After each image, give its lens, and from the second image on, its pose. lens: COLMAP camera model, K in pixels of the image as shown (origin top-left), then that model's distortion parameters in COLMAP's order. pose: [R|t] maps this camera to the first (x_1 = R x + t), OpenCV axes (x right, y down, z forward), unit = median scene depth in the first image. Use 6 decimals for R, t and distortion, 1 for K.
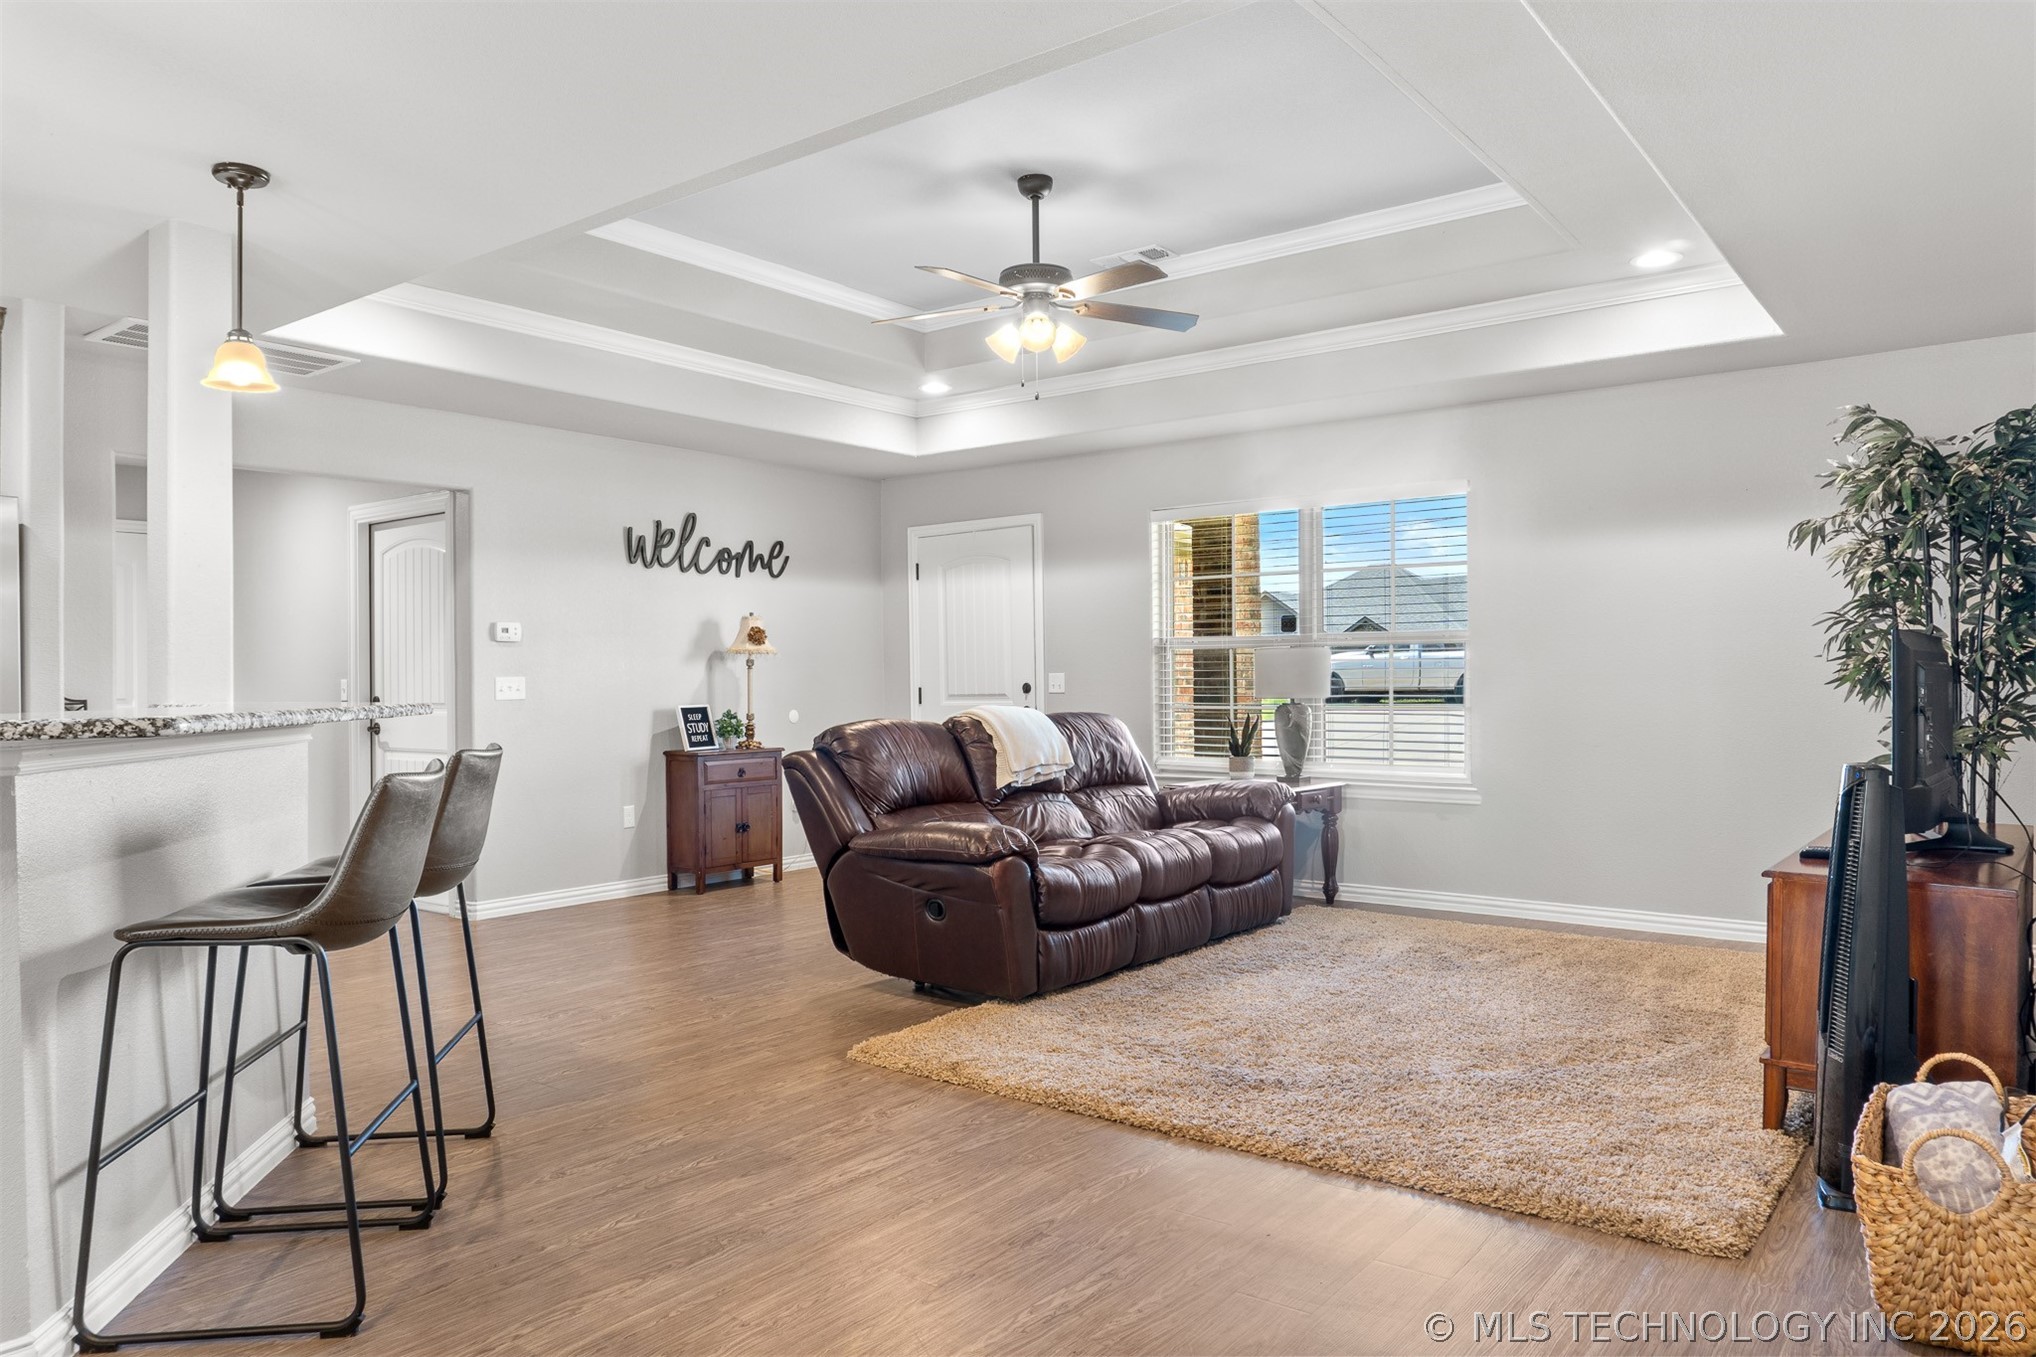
lens RADIAL K [[1357.7, 0, 1008.3], [0, 1357.7, 686.9], [0, 0, 1]] dist [-0.020309, -0.004815]
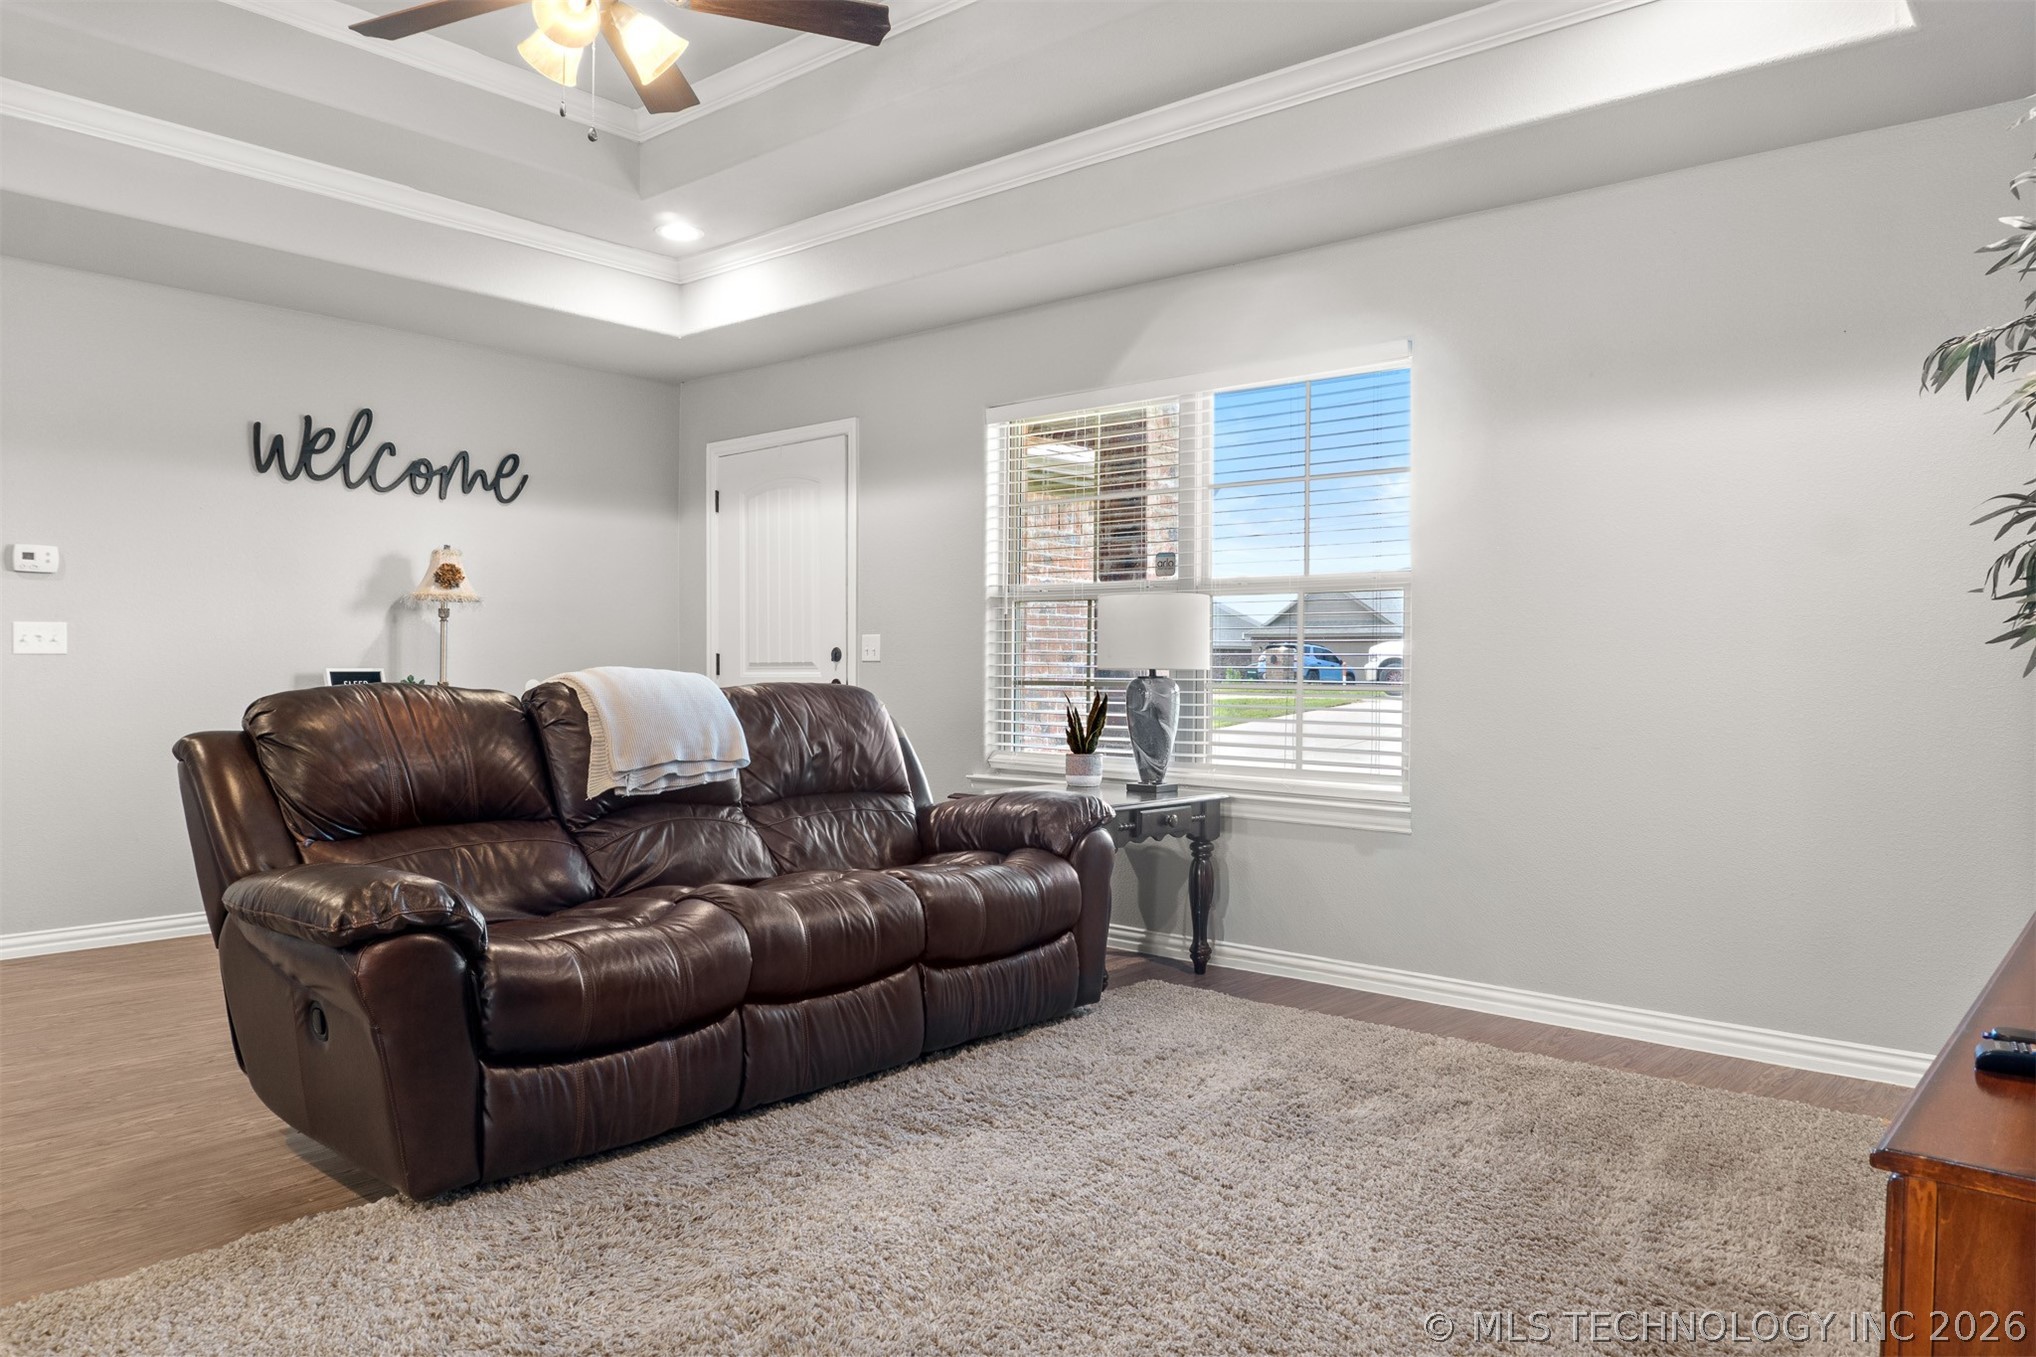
lens RADIAL K [[1357.7, 0, 1007.3], [0, 1357.7, 676.0], [0, 0, 1]] dist [-0.020309, -0.004815]
pose [[0.998277, 0.015216, -0.056674, 0.179813], [-0.015229, 0.999884, 0.000204, 0.013105], [0.056670, 0.000660, 0.998393, 0.324643]]
